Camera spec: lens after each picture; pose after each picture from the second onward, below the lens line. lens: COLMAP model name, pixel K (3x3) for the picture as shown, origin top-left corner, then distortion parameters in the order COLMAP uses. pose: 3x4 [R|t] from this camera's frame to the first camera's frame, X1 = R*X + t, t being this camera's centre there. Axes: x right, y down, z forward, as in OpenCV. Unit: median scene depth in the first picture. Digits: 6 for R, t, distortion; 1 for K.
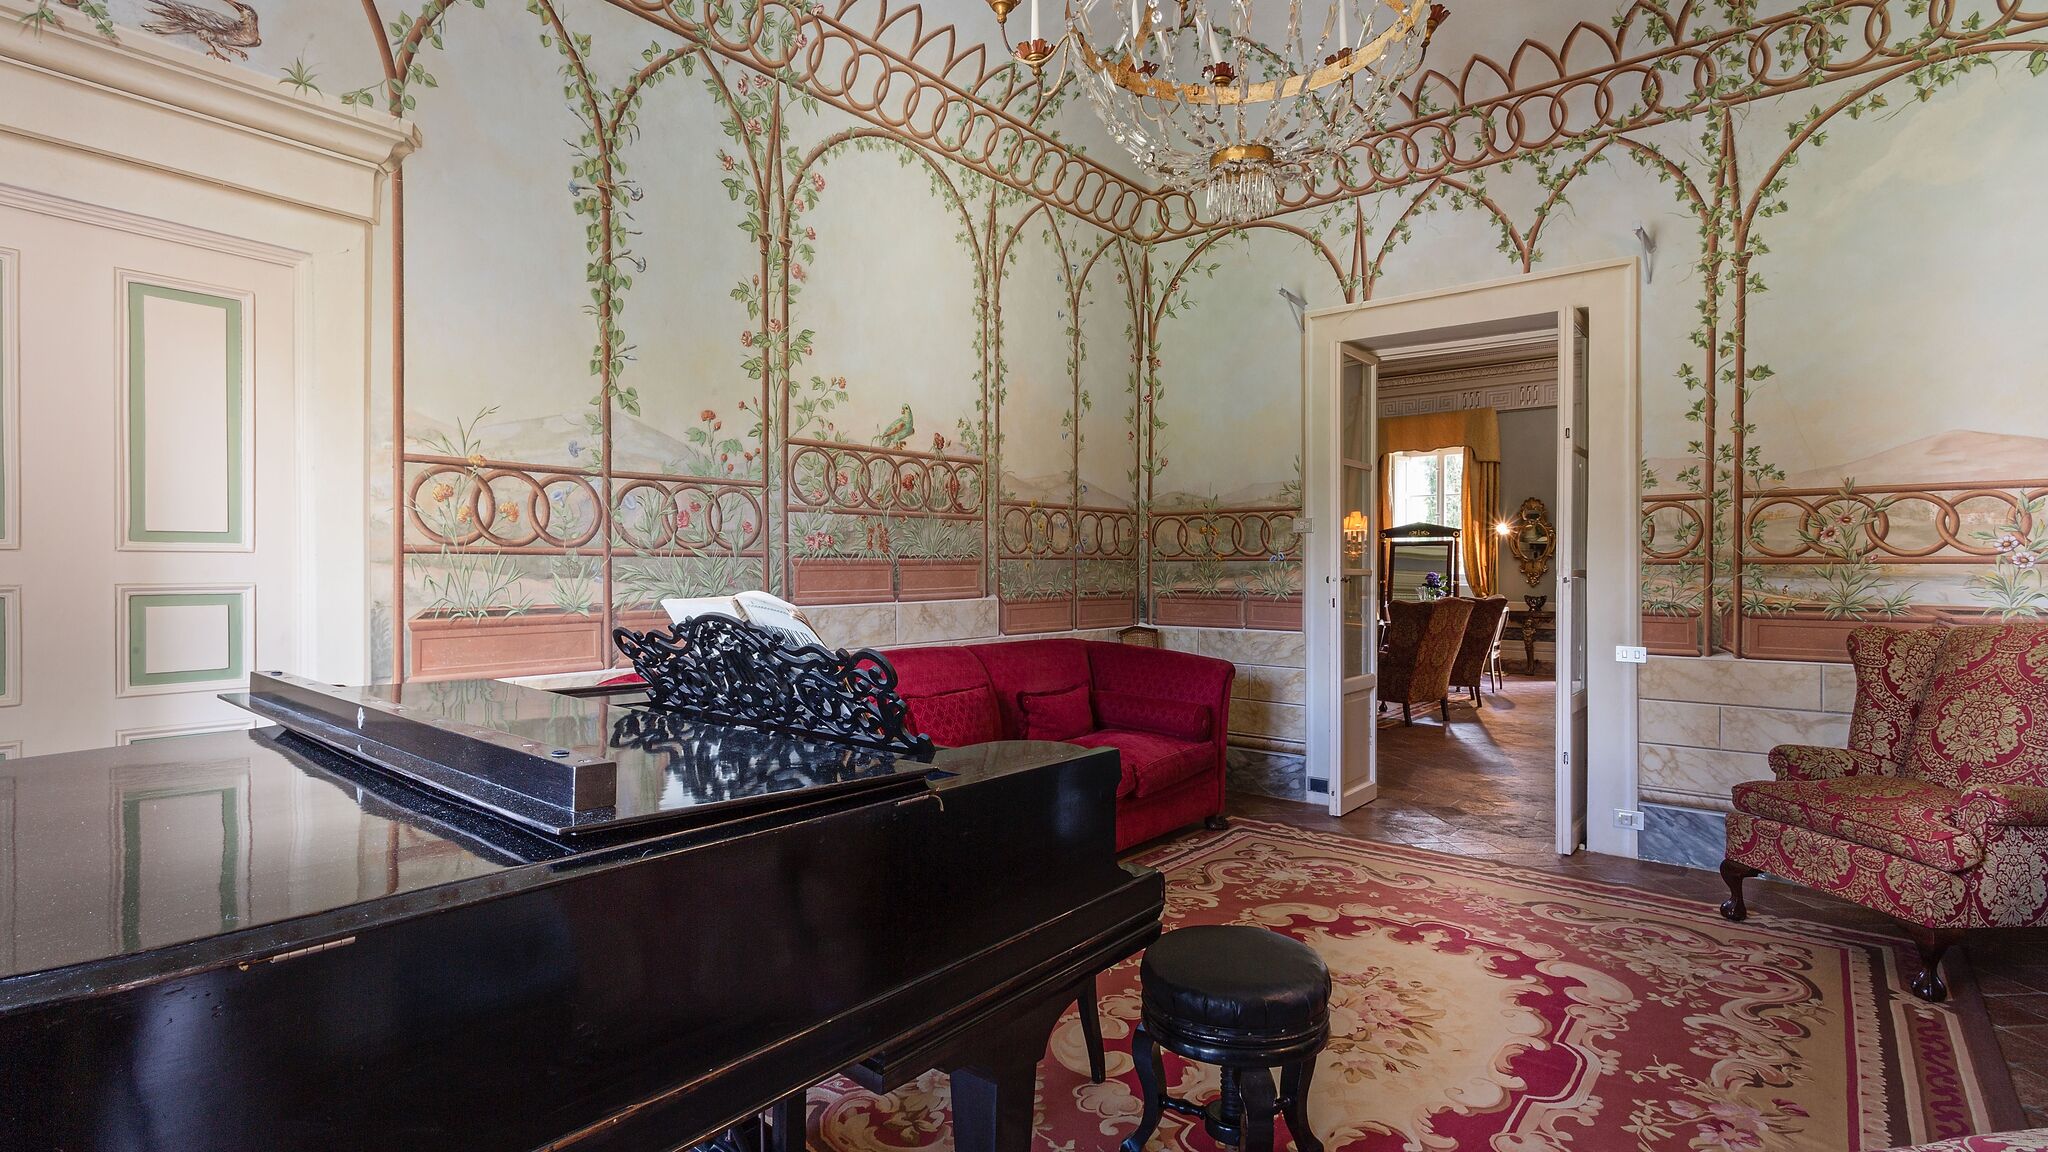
lens RADIAL K [[981.1, 0, 1007.5], [0, 981.1, 574.3], [0, 0, 1]] dist [0.005015, 0.002032]
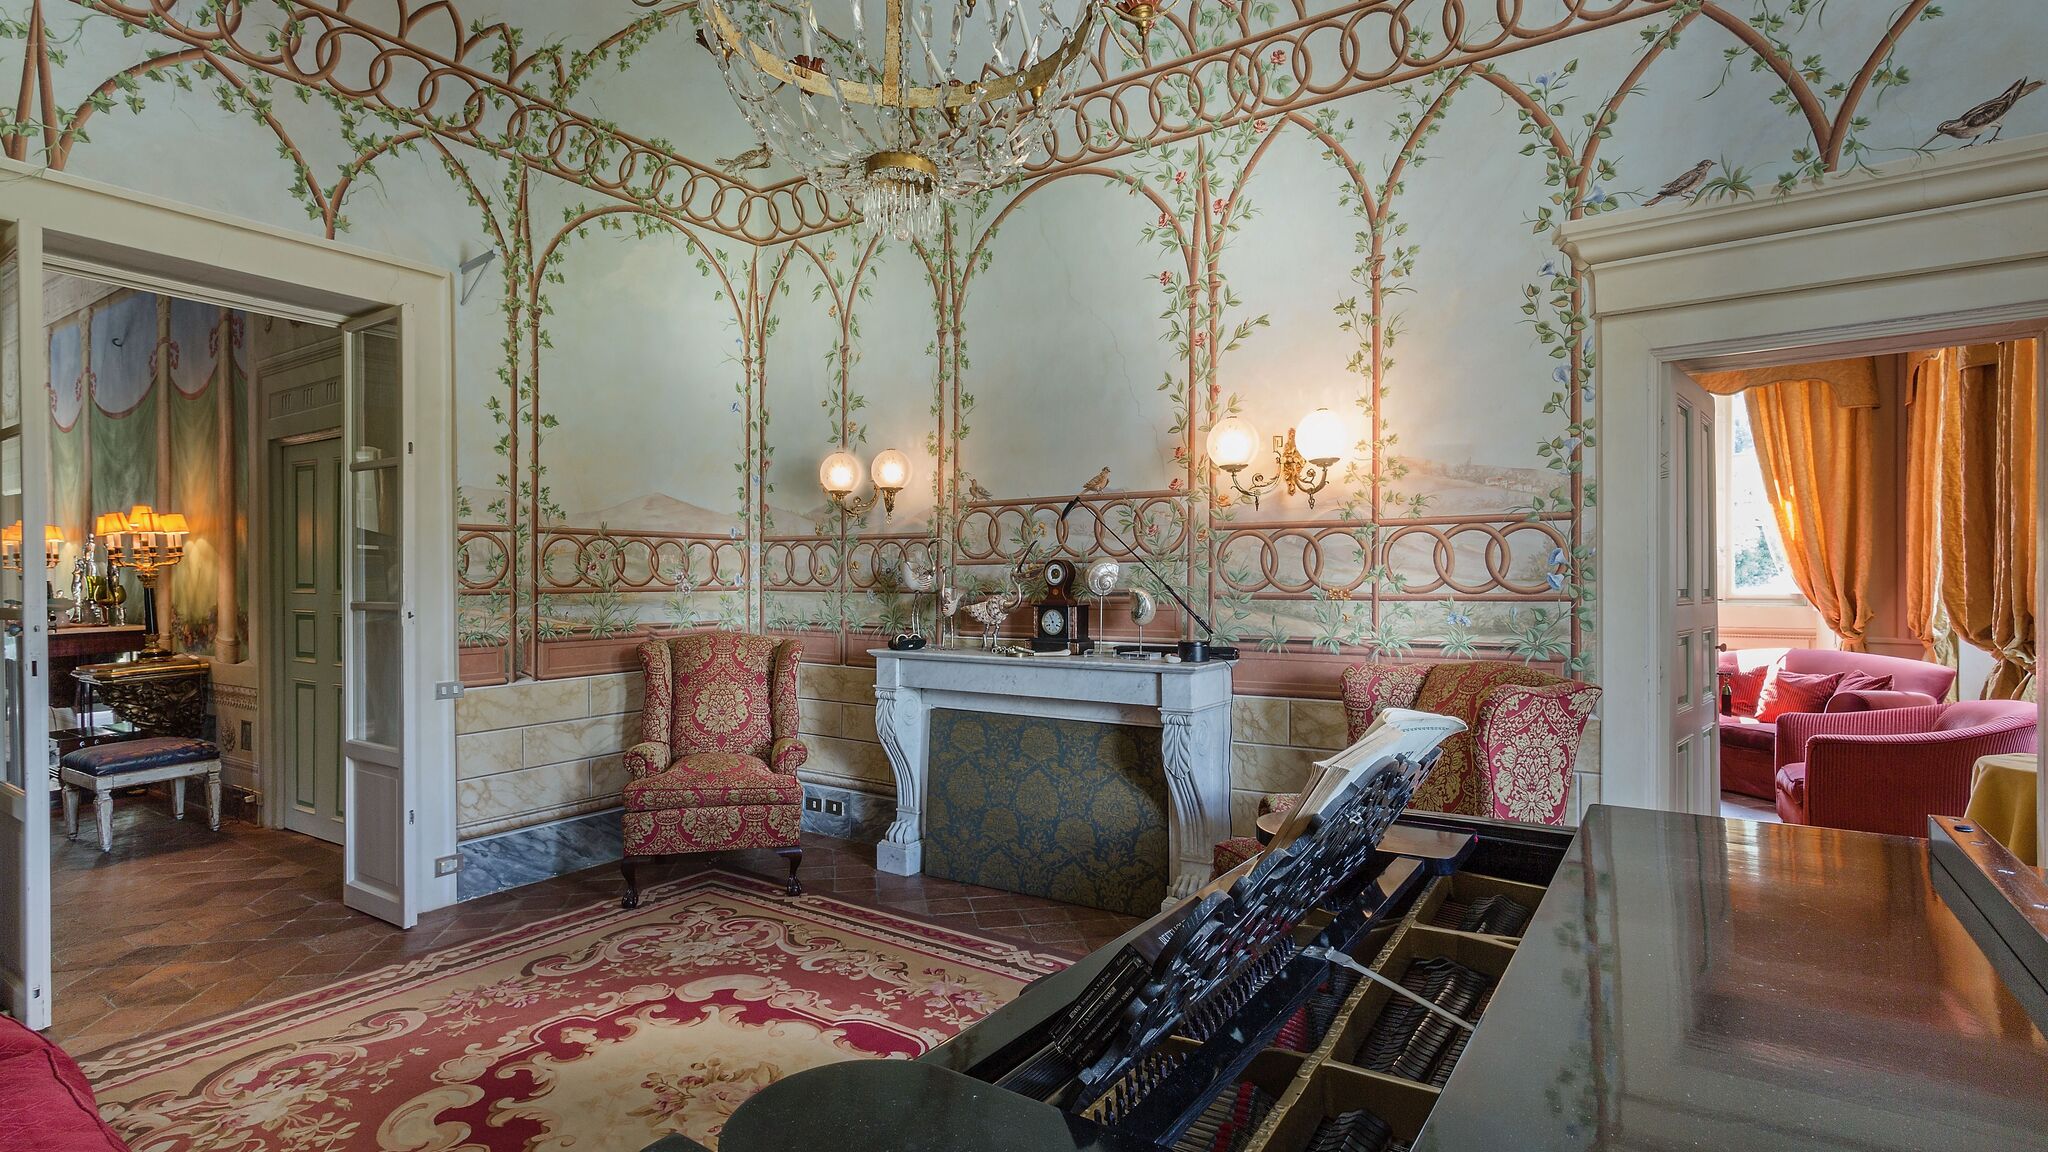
lens RADIAL K [[981.1, 0, 1030.8], [0, 981.1, 572.7], [0, 0, 1]] dist [0.005015, 0.002032]
pose [[-0.110458, 0.000272, 0.993881, -0.397221], [0.002543, 0.999997, 0.000008, -0.032804], [-0.993878, 0.002528, -0.110458, 0.589280]]
